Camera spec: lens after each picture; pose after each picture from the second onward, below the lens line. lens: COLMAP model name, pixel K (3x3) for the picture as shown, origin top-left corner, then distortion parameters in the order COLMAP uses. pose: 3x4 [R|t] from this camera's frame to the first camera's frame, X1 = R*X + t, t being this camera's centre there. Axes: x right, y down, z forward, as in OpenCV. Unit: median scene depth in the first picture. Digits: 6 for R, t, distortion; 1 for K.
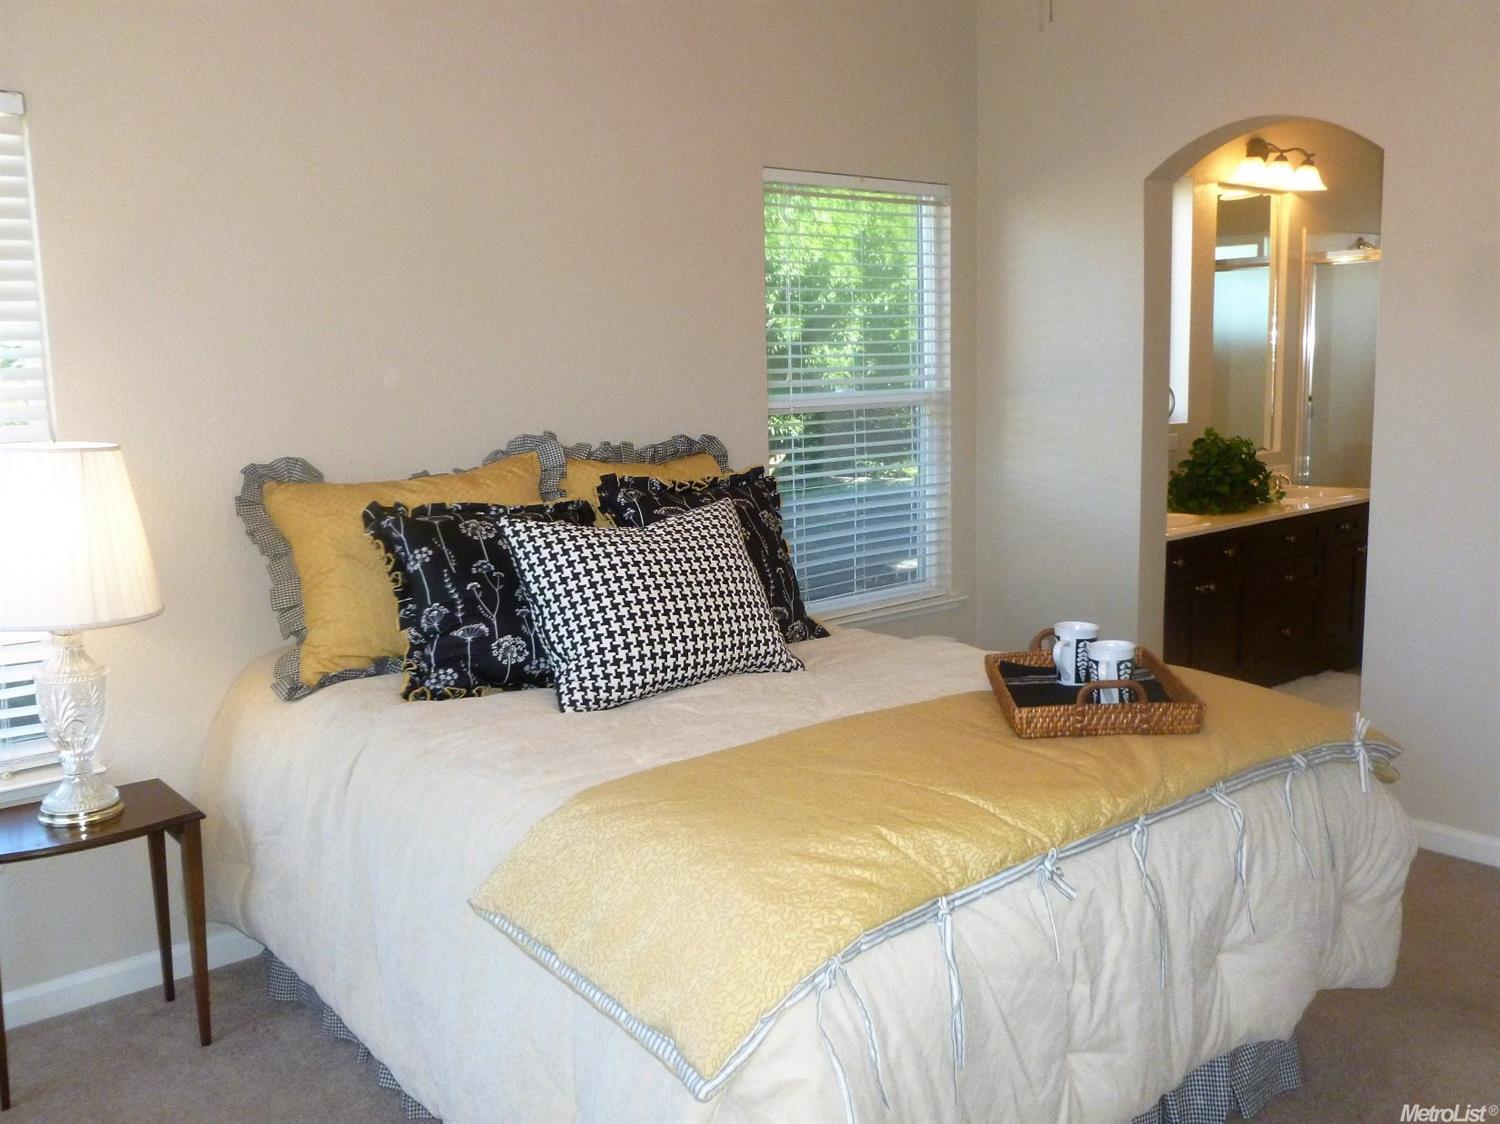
lens RADIAL K [[1252.4, 0, 753.1], [0, 1252.4, 543.0], [0, 0, 1]] dist [-0.053201, -0.001841]
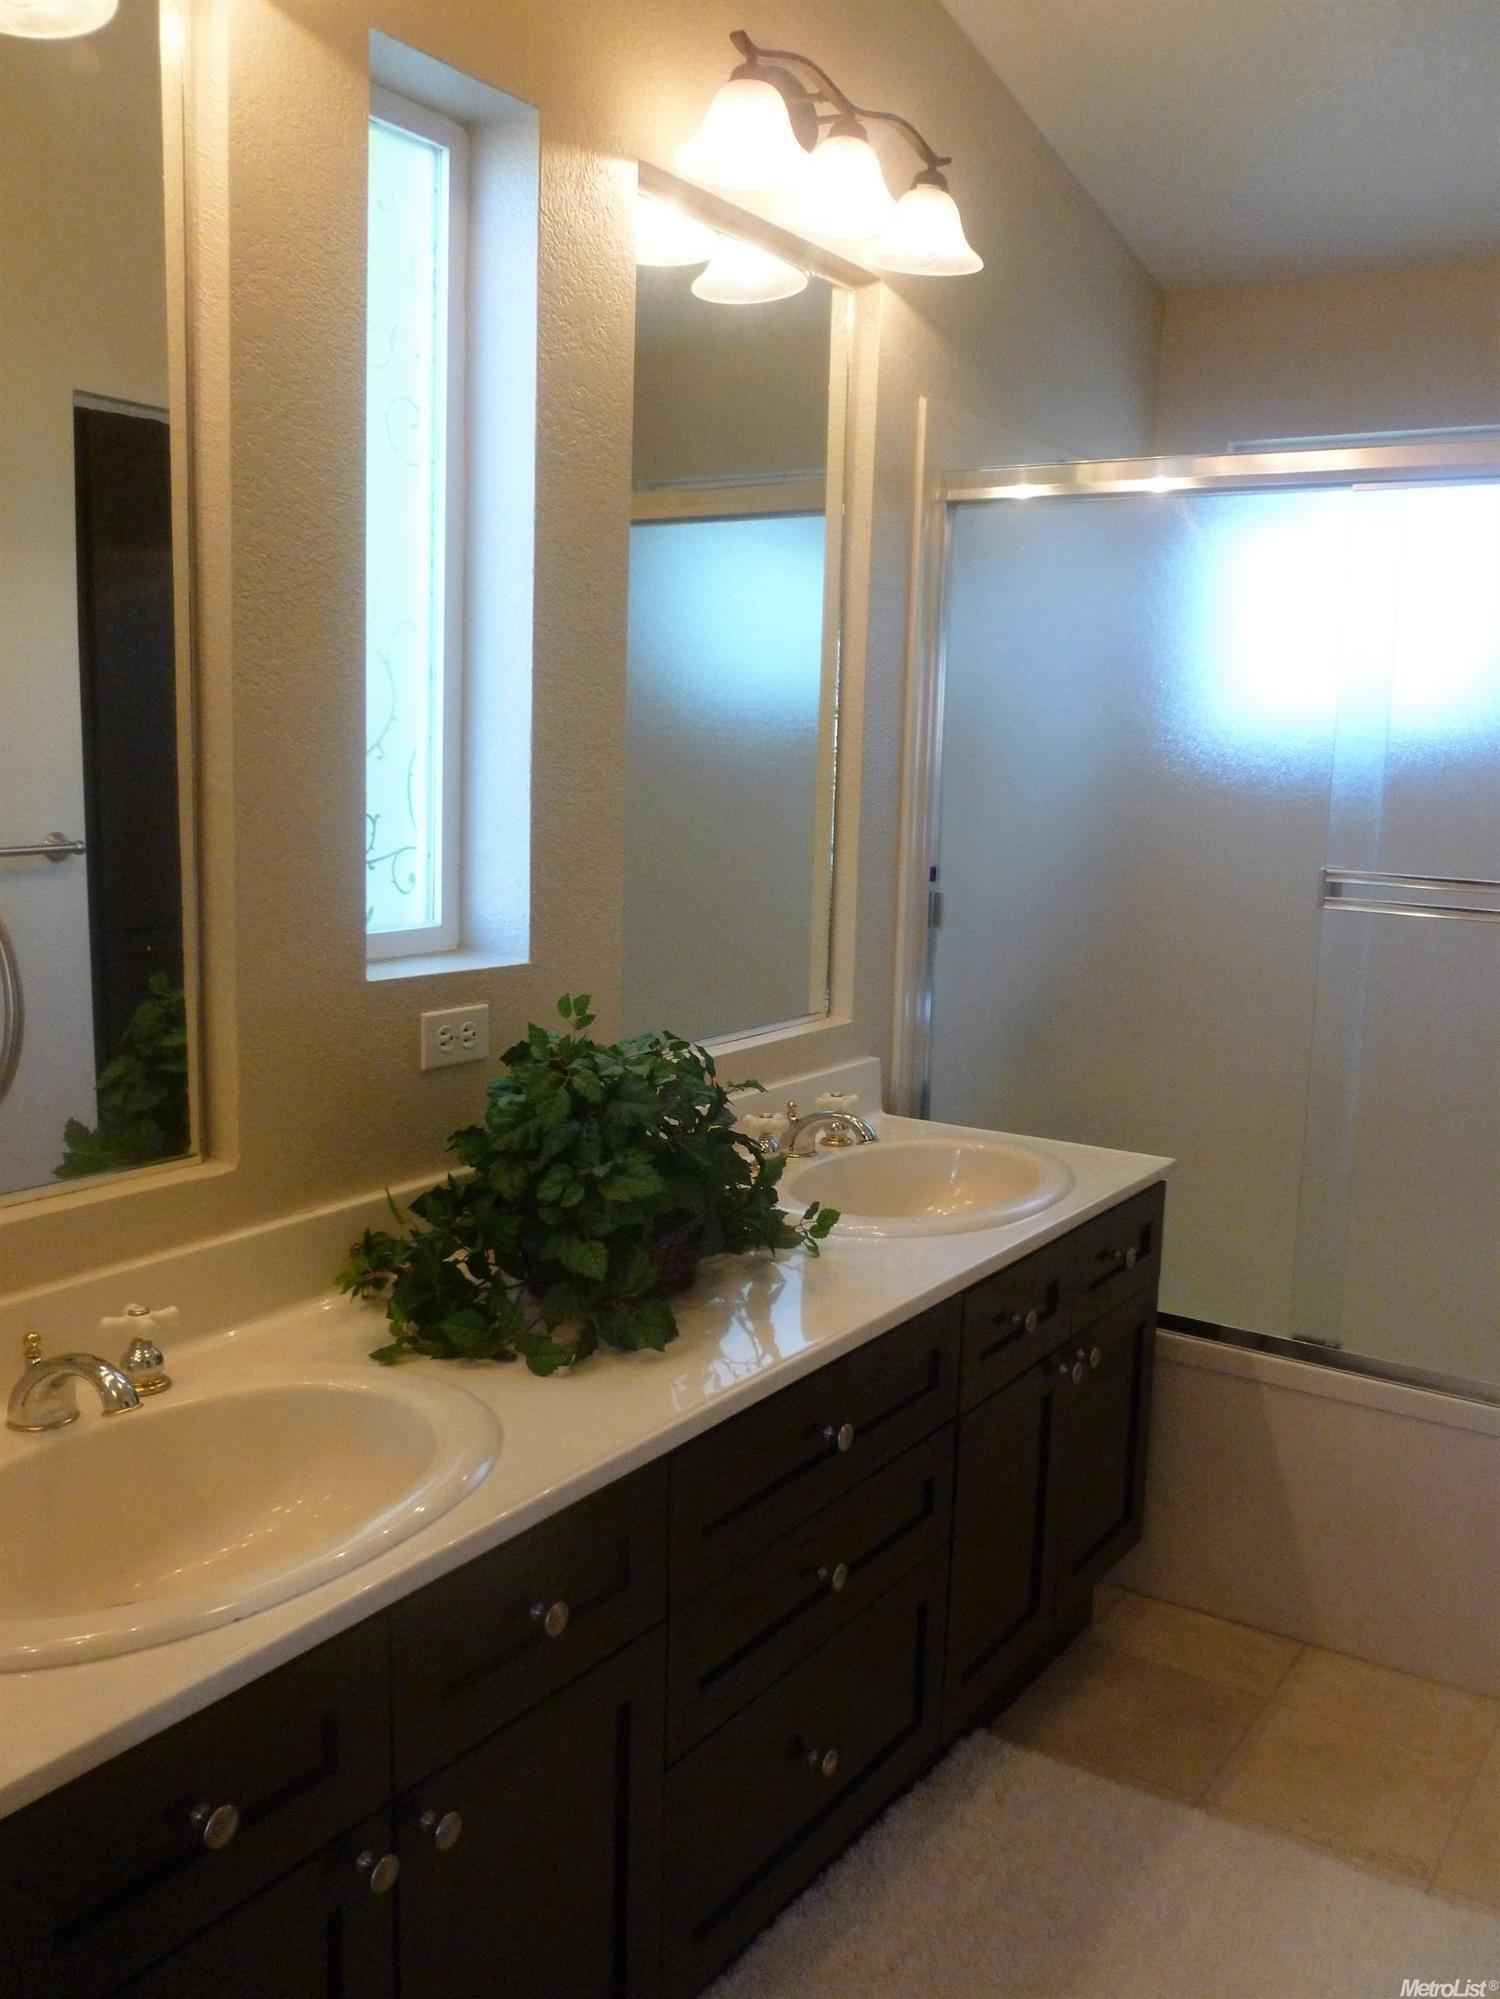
lens RADIAL K [[1669.1, 0, 750.0], [0, 1669.1, 999.5], [0, 0, 1]] dist [-0.053201, -0.001841]
pose [[0.957316, 0.004528, 0.289010, 0.283592], [-0.004749, 0.999989, 0.000063, -0.088129], [-0.289006, -0.001433, 0.957326, 0.603867]]
